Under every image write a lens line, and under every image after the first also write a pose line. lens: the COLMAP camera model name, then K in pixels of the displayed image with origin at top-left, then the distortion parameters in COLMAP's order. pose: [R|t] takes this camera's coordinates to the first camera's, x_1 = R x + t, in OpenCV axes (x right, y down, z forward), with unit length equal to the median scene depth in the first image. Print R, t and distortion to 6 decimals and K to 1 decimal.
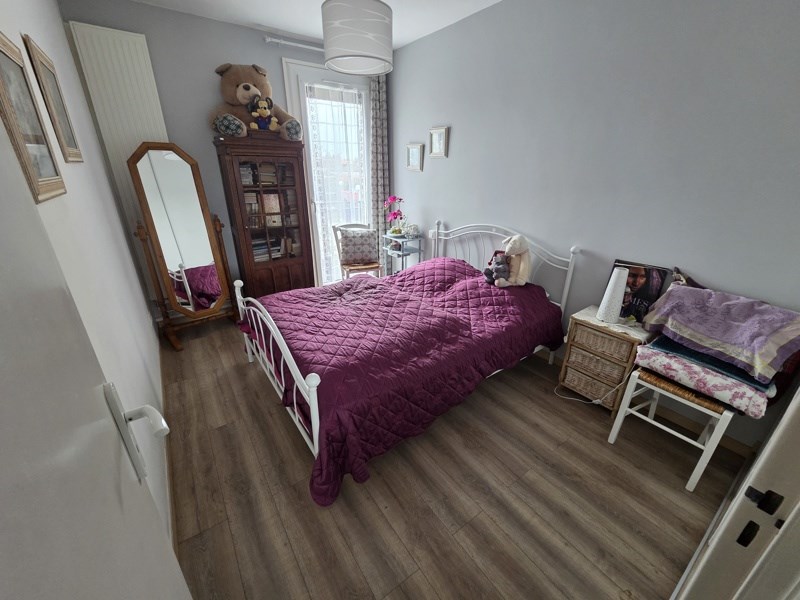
lens RADIAL K [[324.5, 0, 400.0], [0, 324.5, 300.0], [0, 0, 1]] dist [0.000477, 0.000109]
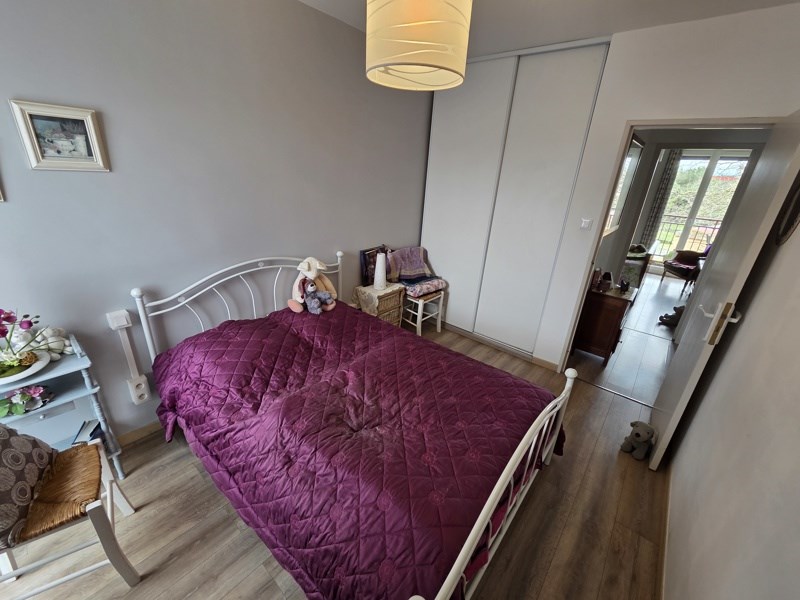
lens RADIAL K [[324.5, 0, 400.0], [0, 324.5, 300.0], [0, 0, 1]] dist [0.000477, 0.000109]
pose [[-0.240231, -0.381250, 0.892714, -0.922305], [0.315231, 0.839163, 0.443209, -0.649757], [-0.918106, 0.387883, -0.081411, 1.271541]]
